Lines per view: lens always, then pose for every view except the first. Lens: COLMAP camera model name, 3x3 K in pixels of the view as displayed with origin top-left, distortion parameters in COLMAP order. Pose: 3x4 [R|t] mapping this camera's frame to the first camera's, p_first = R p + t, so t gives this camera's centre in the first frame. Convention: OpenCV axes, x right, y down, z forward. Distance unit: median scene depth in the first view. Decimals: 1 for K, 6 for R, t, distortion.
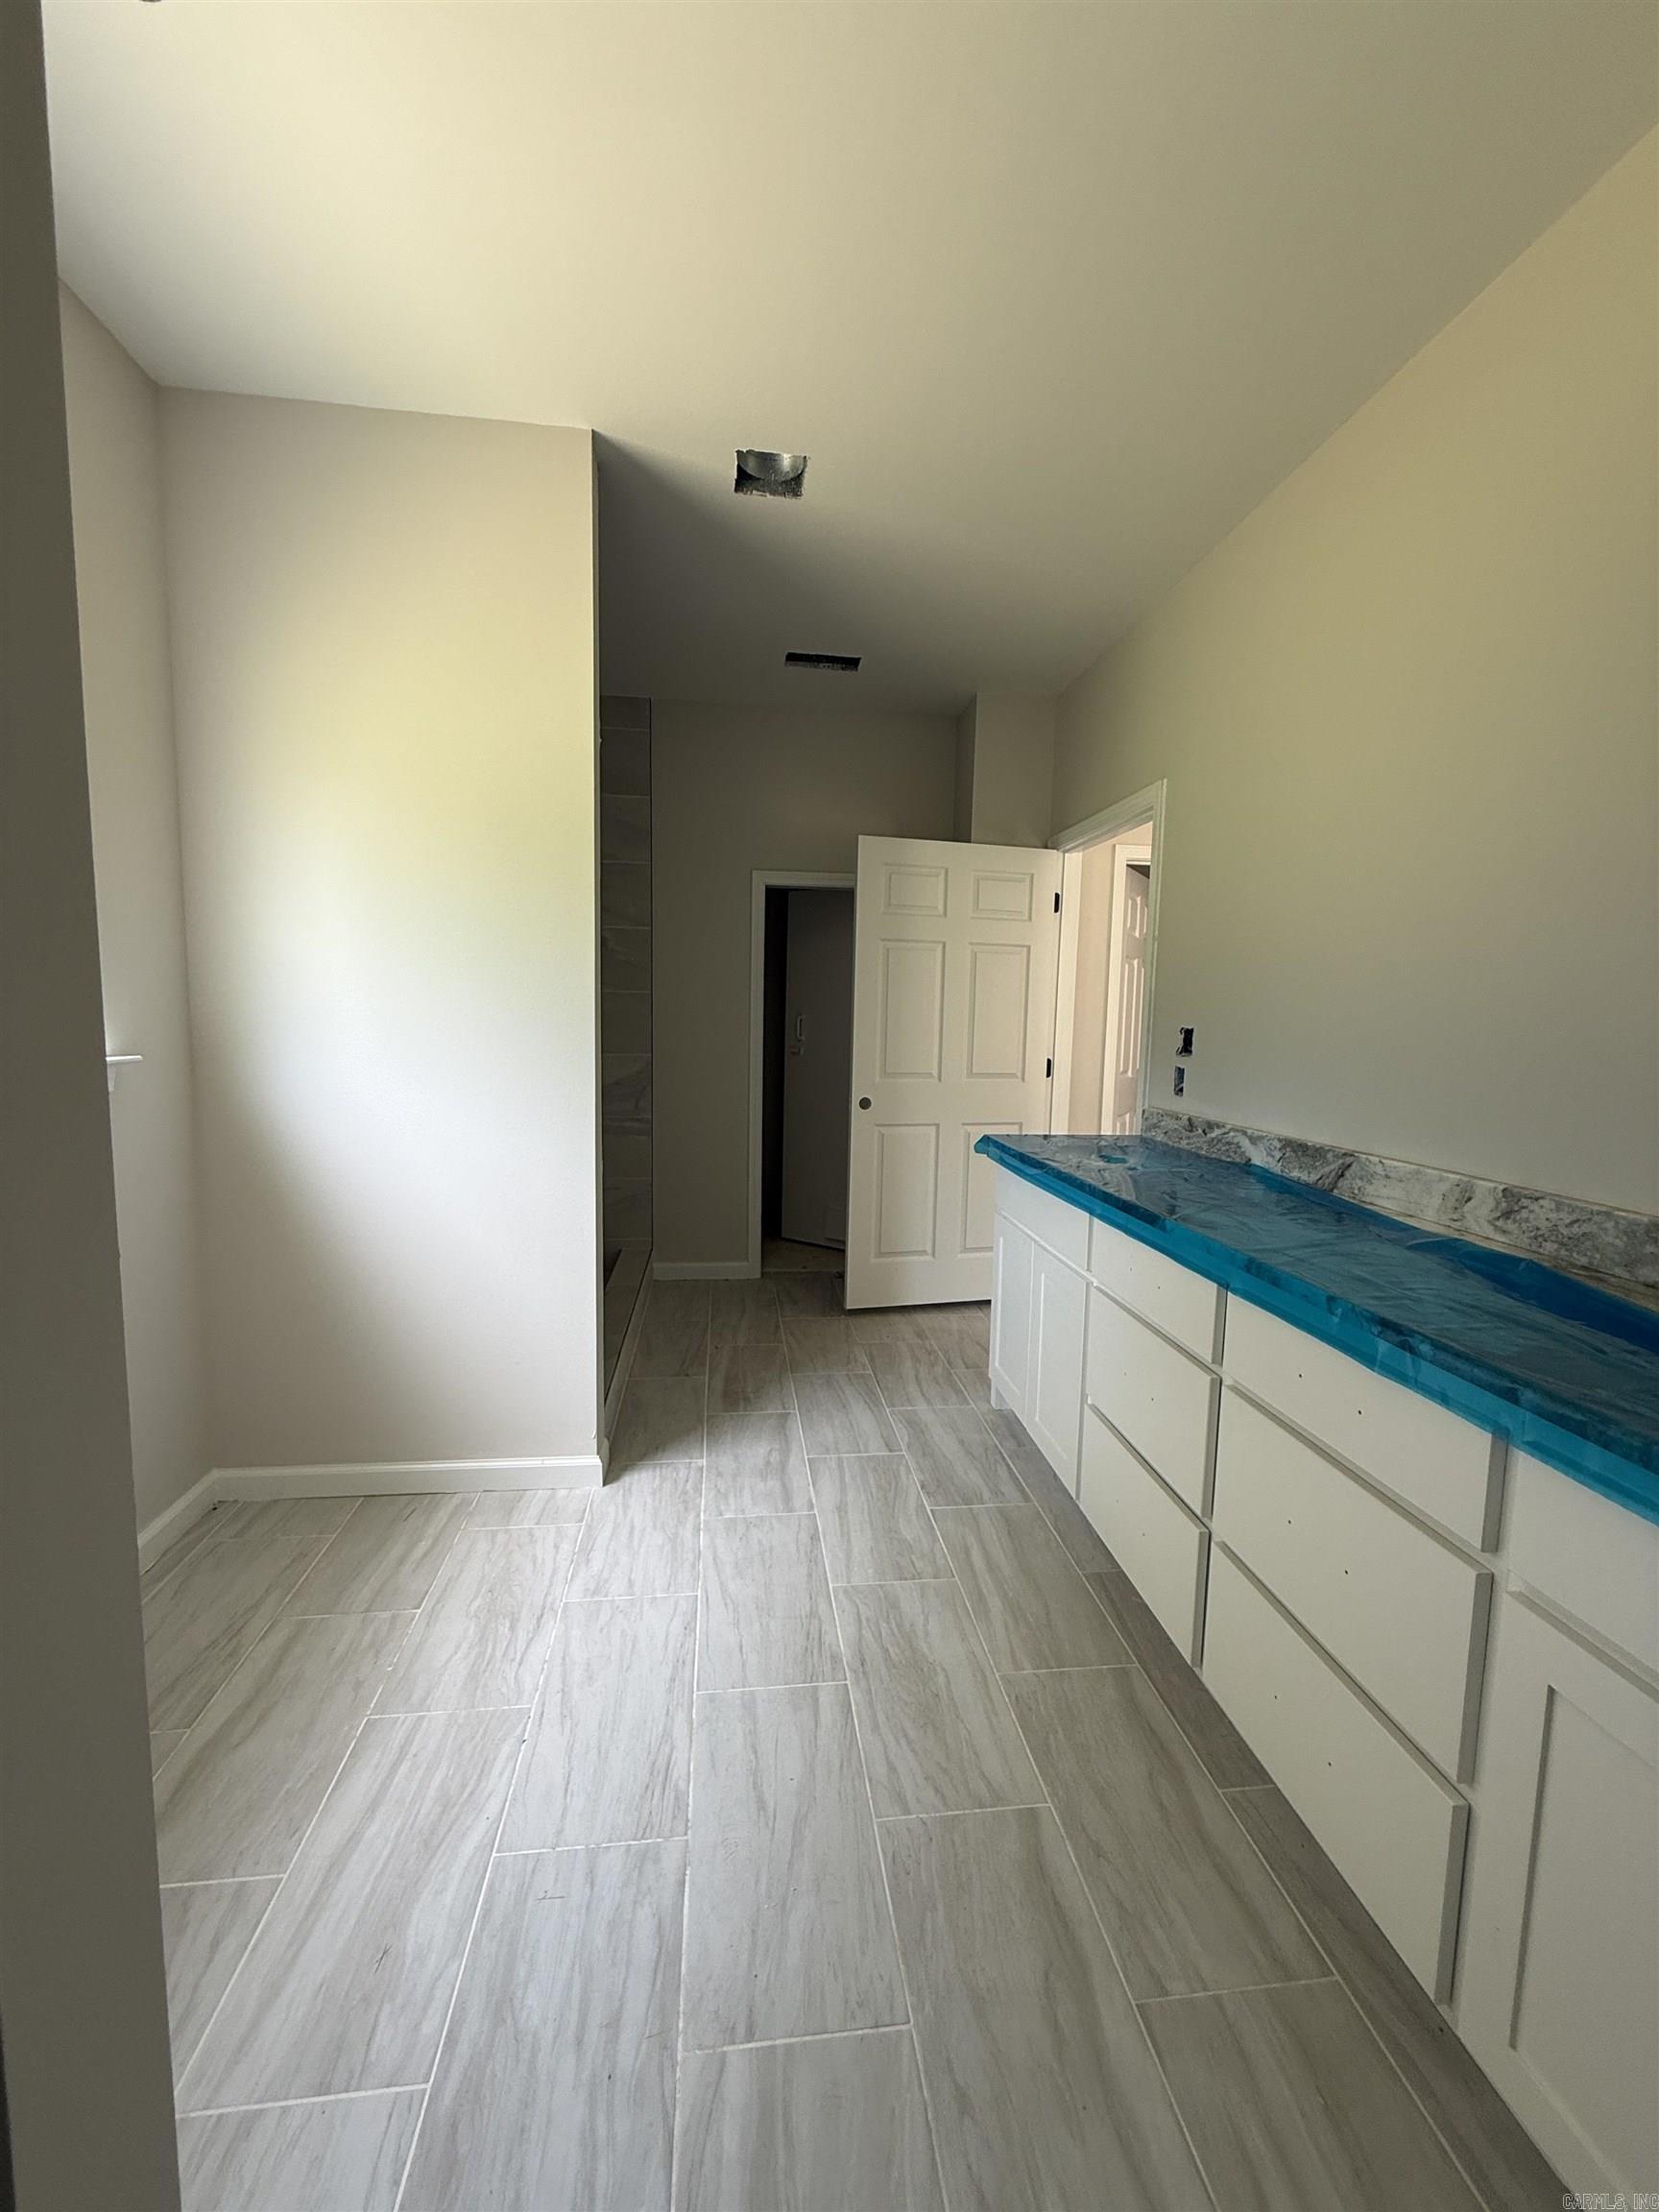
lens RADIAL K [[885.7, 0, 829.5], [0, 885.7, 1106.0], [0, 0, 1]] dist [0.001093, 0.000076]
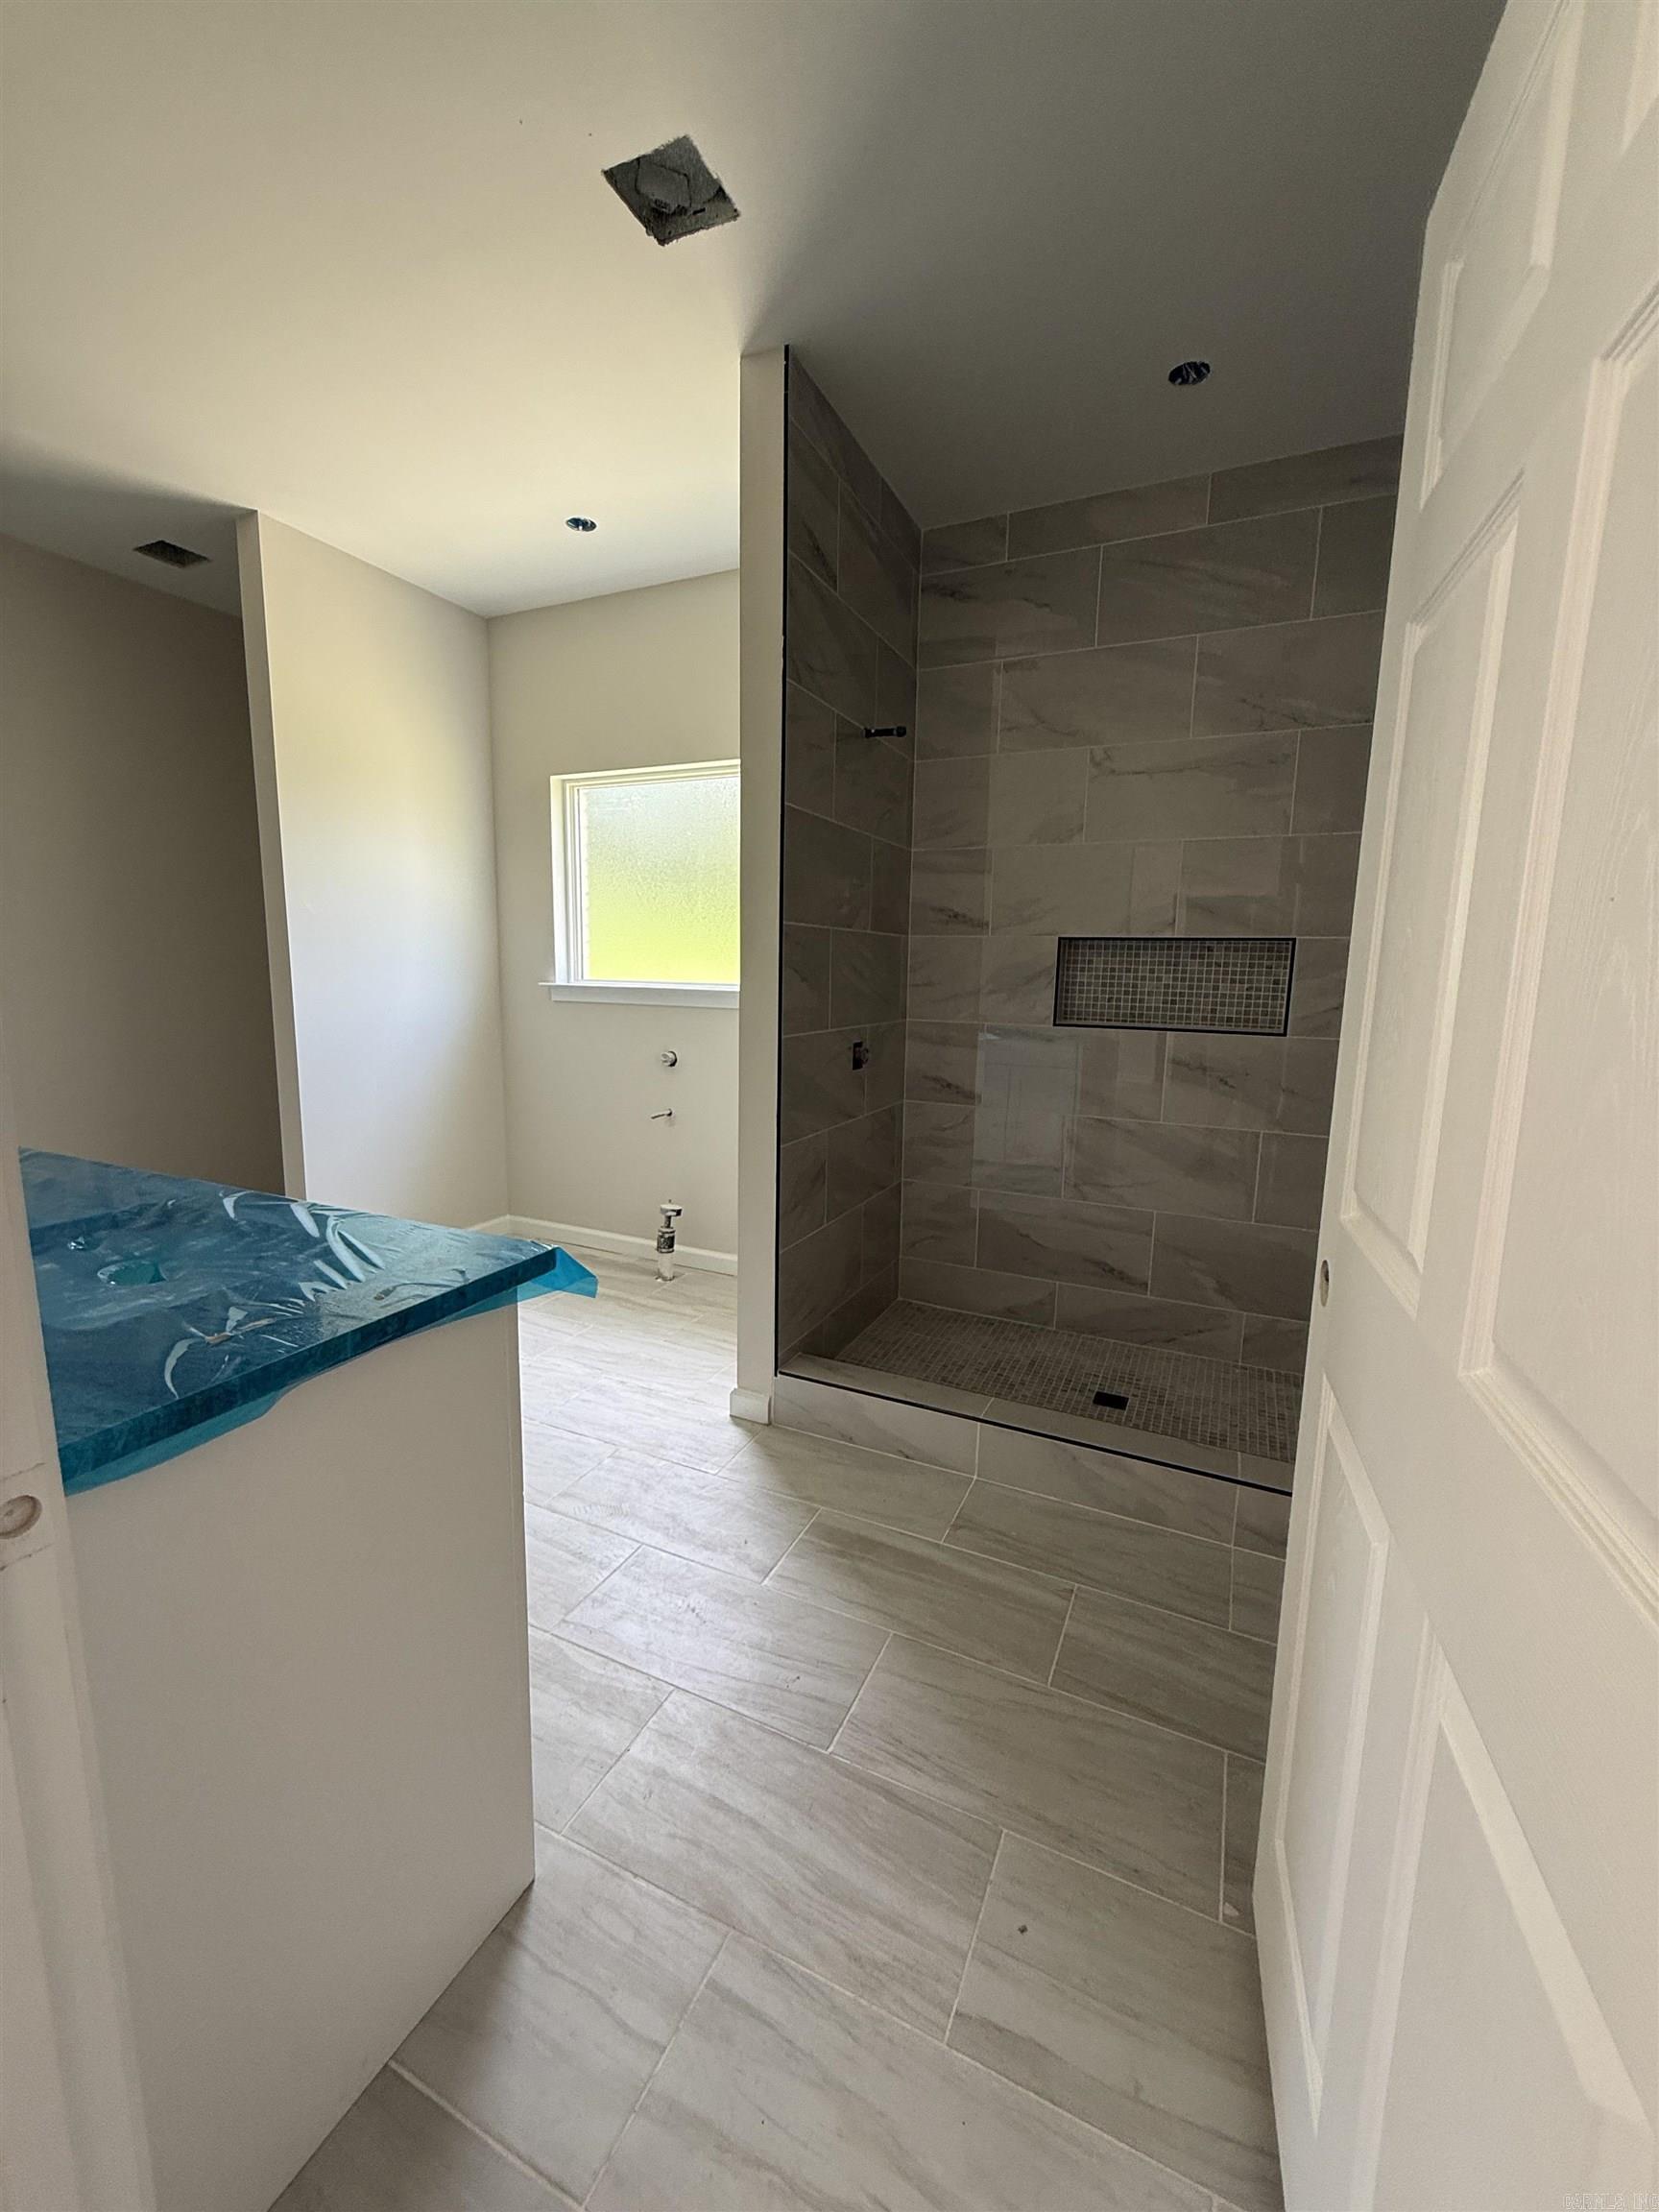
lens RADIAL K [[885.7, 0, 829.5], [0, 885.7, 1106.0], [0, 0, 1]] dist [0.001093, 0.000076]
pose [[-0.532705, 0.105270, -0.839728, 0.385136], [-0.113037, 0.974493, 0.193873, -0.105321], [0.838718, 0.198198, -0.507218, 1.149532]]
